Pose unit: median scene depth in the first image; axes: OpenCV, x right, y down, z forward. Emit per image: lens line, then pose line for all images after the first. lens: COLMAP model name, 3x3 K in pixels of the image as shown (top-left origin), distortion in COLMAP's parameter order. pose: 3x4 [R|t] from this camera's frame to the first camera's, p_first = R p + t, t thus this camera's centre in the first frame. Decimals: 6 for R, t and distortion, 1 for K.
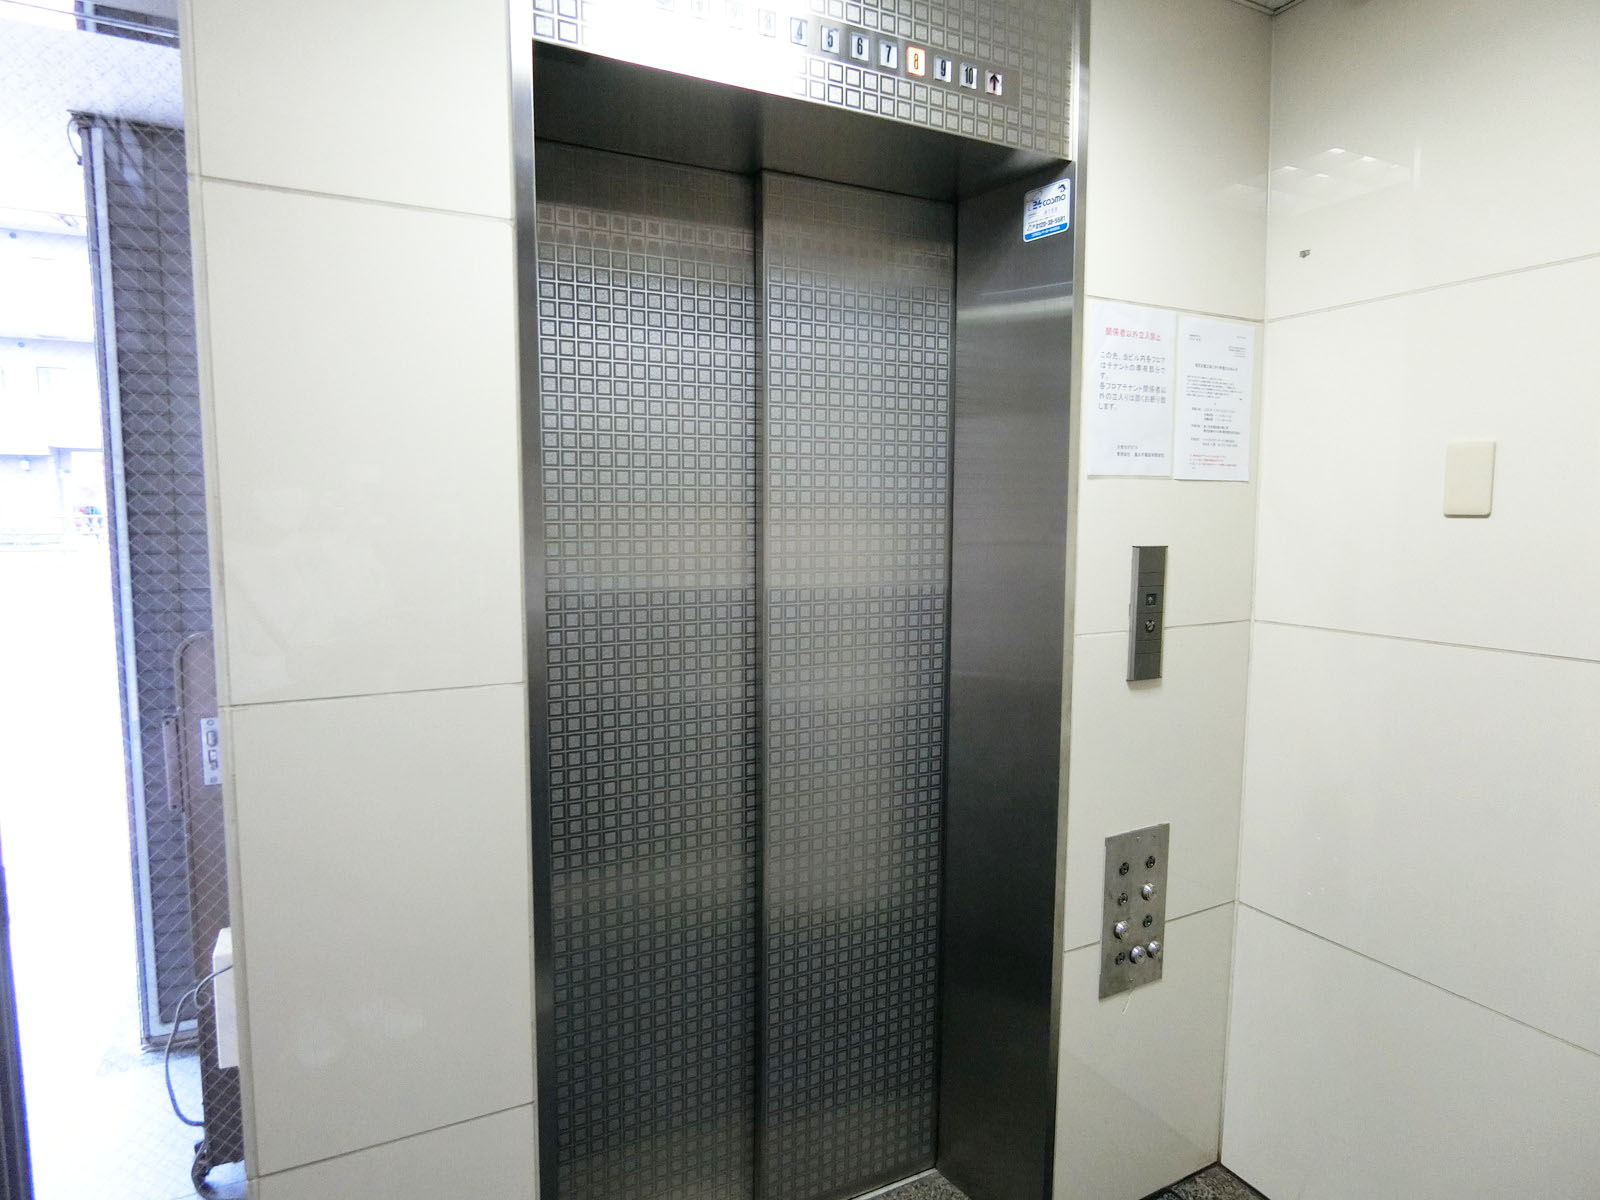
lens RADIAL K [[916.8, 0, 800.0], [0, 916.8, 600.0], [0, 0, 1]] dist [-0.001991, -0.001130]
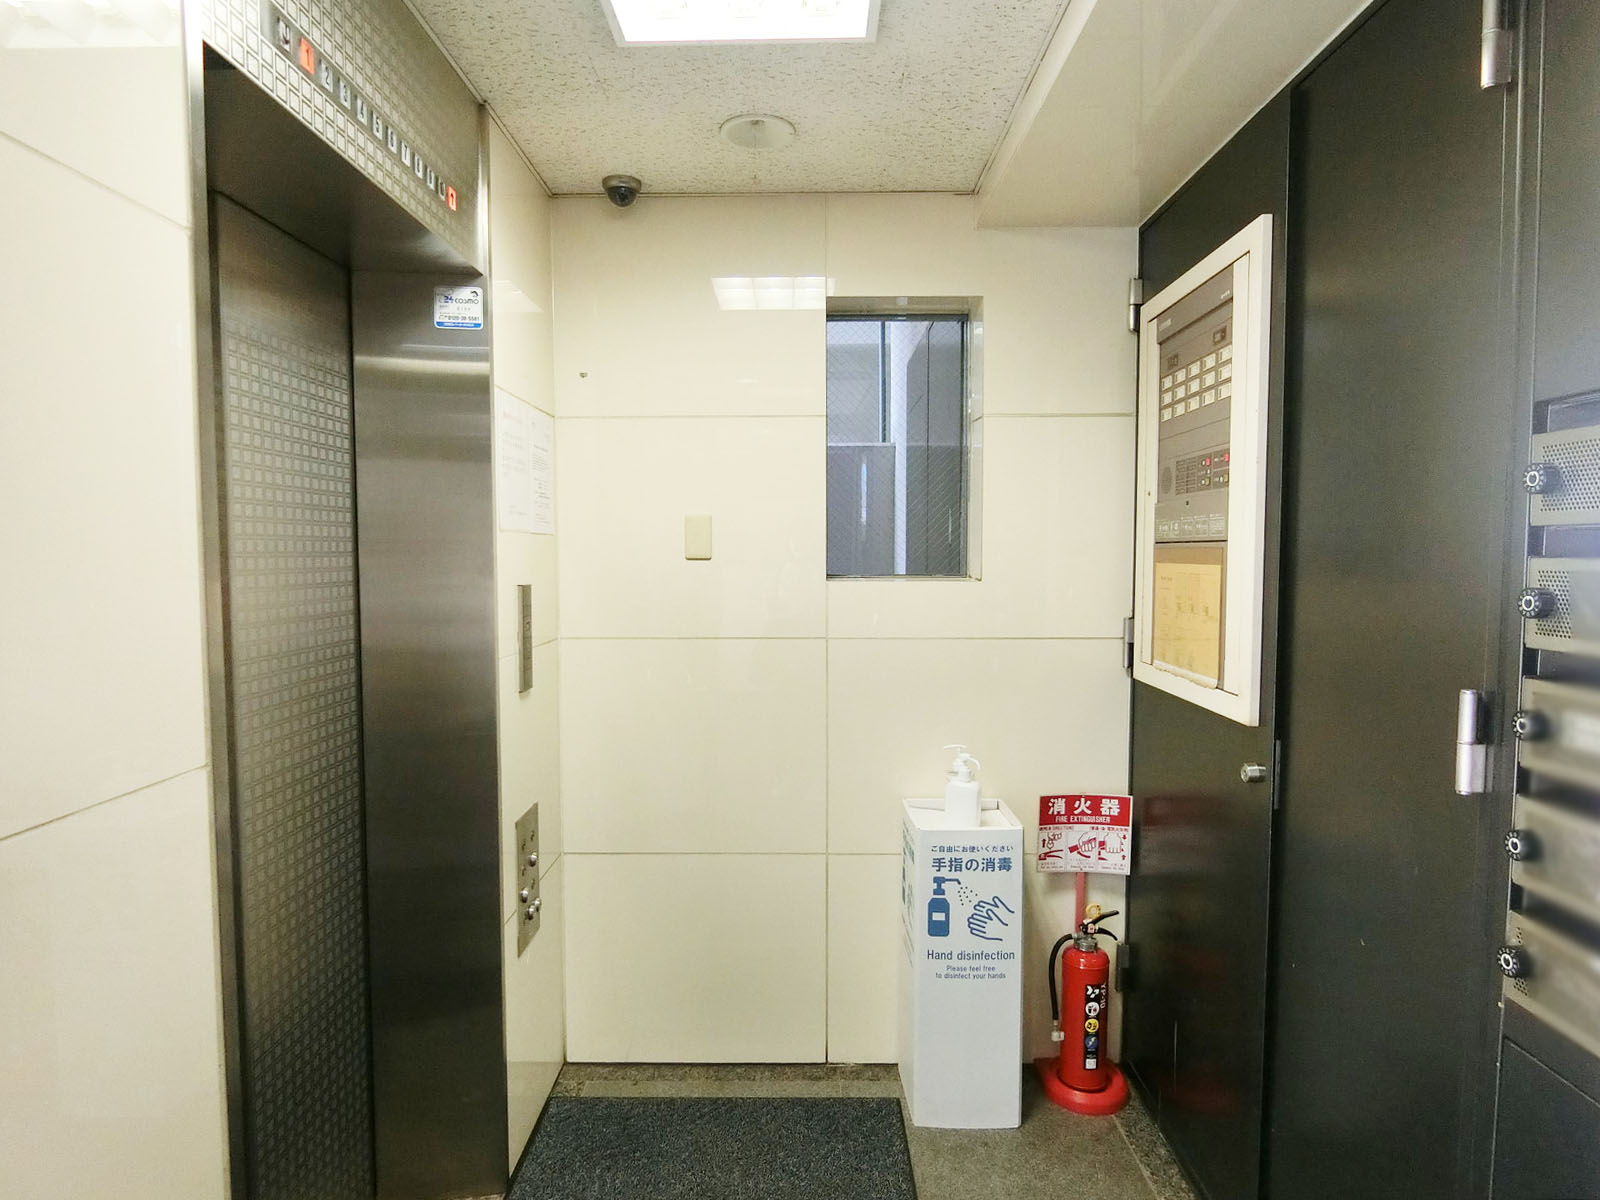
lens RADIAL K [[916.8, 0, 800.0], [0, 916.8, 600.0], [0, 0, 1]] dist [-0.001991, -0.001130]
pose [[0.468339, -0.047731, 0.882259, -0.587394], [0.086546, 0.996216, 0.007954, -0.015112], [-0.879300, 0.072631, 0.470698, 0.071688]]
